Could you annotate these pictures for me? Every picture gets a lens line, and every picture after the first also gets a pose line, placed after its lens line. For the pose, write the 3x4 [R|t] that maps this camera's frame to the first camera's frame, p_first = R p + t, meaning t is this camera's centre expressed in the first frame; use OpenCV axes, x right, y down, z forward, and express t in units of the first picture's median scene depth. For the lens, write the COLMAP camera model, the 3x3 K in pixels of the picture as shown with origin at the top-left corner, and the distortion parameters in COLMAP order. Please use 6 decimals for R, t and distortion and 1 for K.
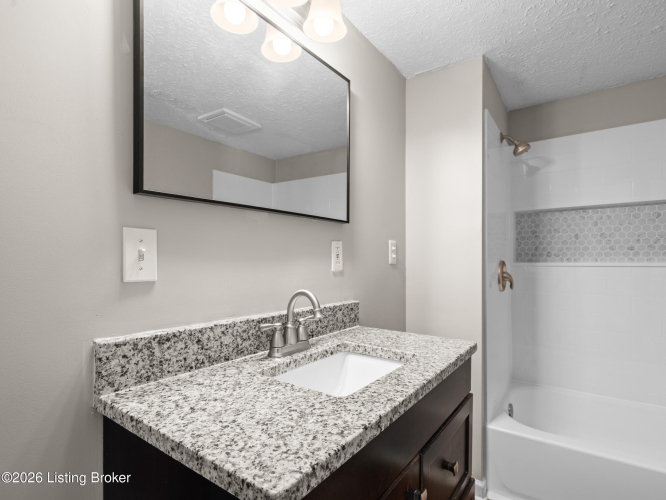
lens RADIAL K [[341.2, 0, 333.6], [0, 341.2, 258.8], [0, 0, 1]] dist [-0.000531, 0.001502]
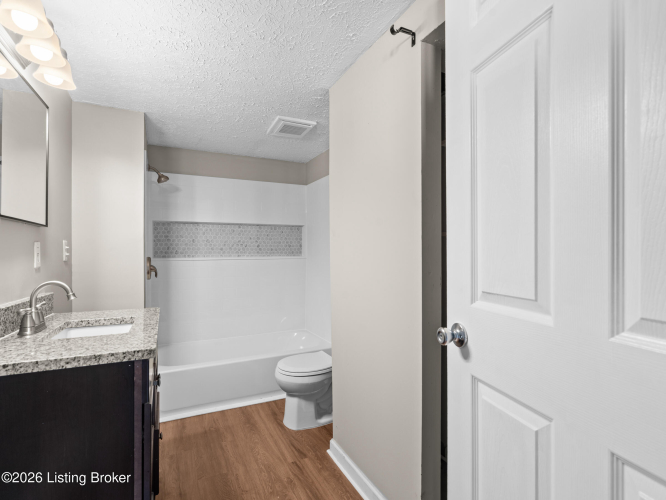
lens RADIAL K [[341.2, 0, 333.6], [0, 341.2, 258.8], [0, 0, 1]] dist [-0.000531, 0.001502]
pose [[0.464856, -0.015666, 0.885248, -0.373418], [0.004743, 0.999873, 0.015204, -0.004848], [-0.885374, -0.002869, 0.464871, -0.289919]]
